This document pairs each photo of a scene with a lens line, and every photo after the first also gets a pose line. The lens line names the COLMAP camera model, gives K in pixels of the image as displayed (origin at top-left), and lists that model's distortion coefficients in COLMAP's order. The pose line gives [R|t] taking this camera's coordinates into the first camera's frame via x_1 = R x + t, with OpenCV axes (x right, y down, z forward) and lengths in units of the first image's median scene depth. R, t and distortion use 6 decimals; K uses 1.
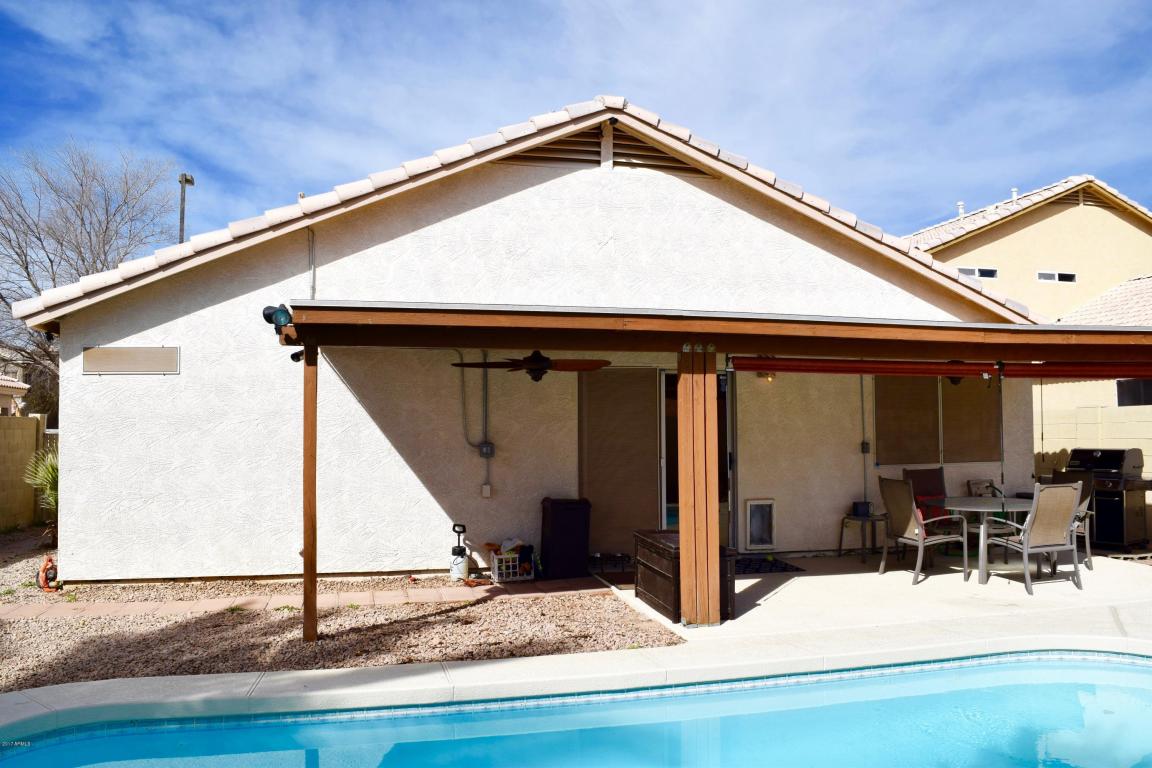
lens RADIAL K [[909.0, 0, 576.4], [0, 909.0, 384.1], [0, 0, 1]] dist [-0.080783, 0.004045]
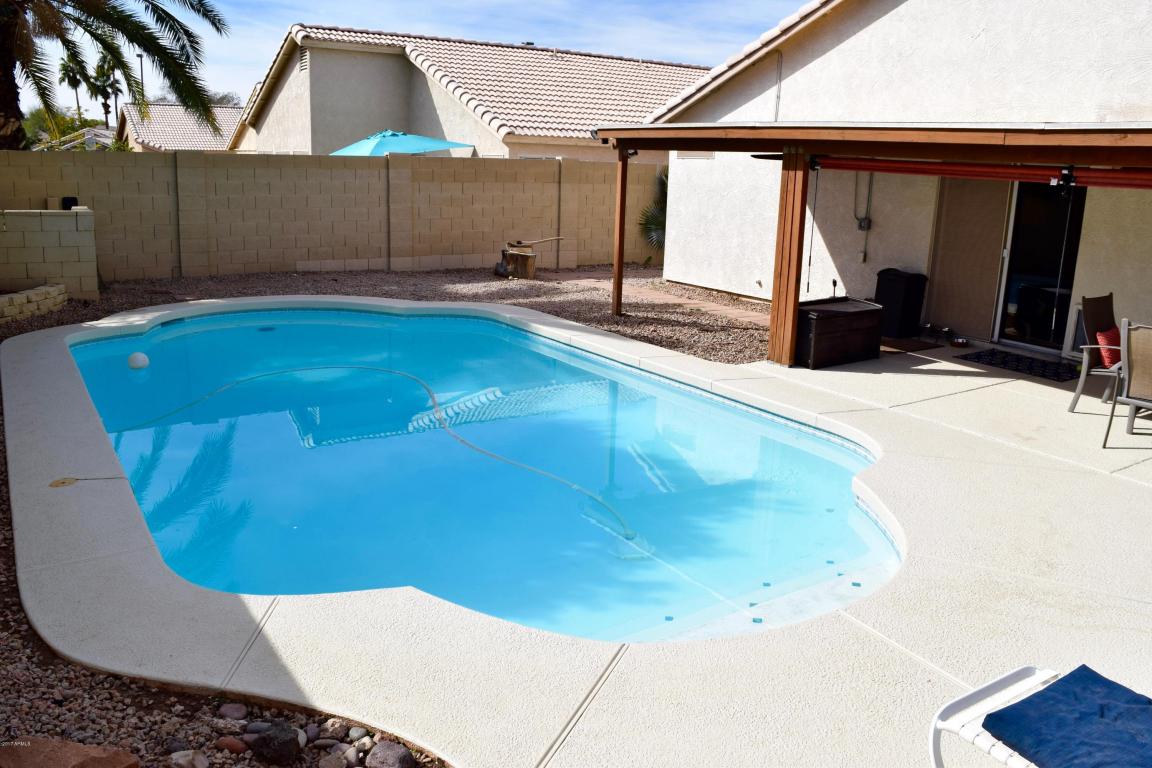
lens RADIAL K [[909.0, 0, 578.6], [0, 909.0, 381.5], [0, 0, 1]] dist [-0.080783, 0.004045]
pose [[0.326790, 0.237850, -0.914678, 0.945705], [0.012702, 0.966621, 0.255895, -0.039431], [0.945012, -0.095242, 0.312861, 0.225809]]
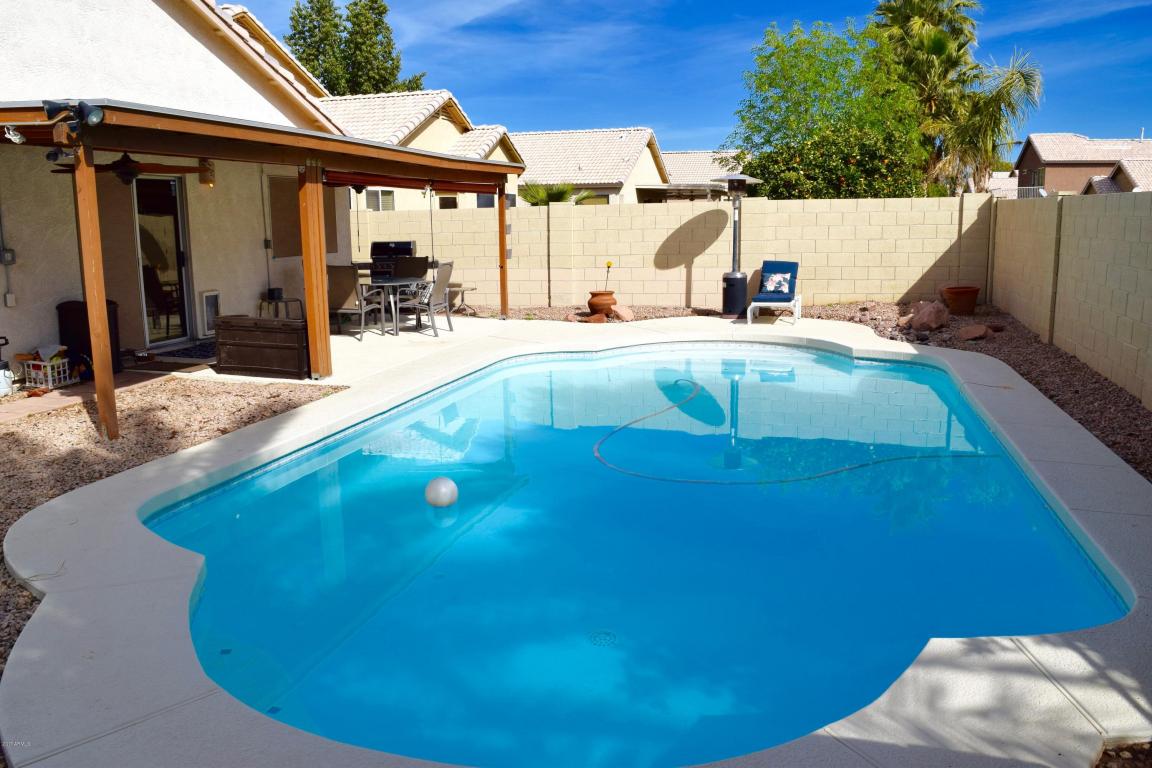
lens RADIAL K [[909.0, 0, 577.2], [0, 909.0, 384.8], [0, 0, 1]] dist [-0.080783, 0.004045]
pose [[0.490675, -0.156167, 0.857234, -0.607457], [-0.033745, 0.979664, 0.197787, 0.002870], [-0.870689, -0.125976, 0.475427, 0.035375]]
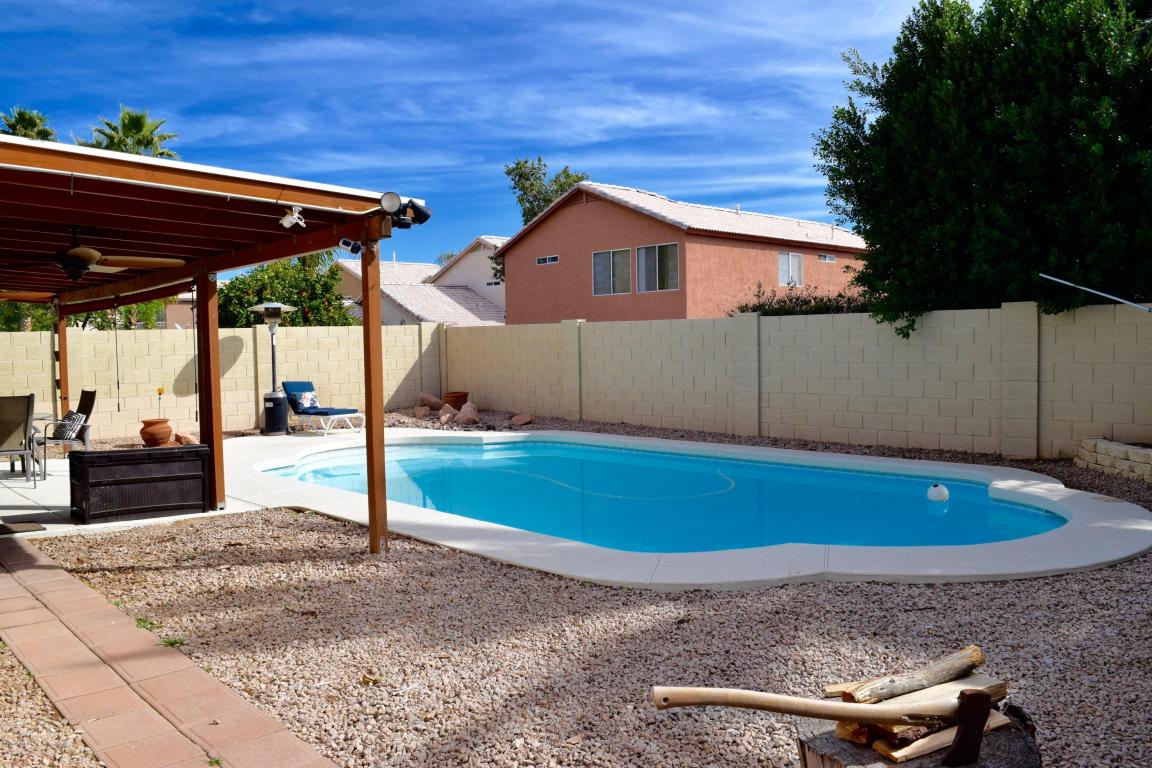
lens RADIAL K [[909.0, 0, 576.4], [0, 909.0, 384.0], [0, 0, 1]] dist [-0.080783, 0.004045]
pose [[-0.476564, -0.023484, 0.878826, -0.913845], [-0.019539, 0.999679, 0.016118, 0.079809], [-0.878923, -0.009490, -0.476870, 1.176167]]
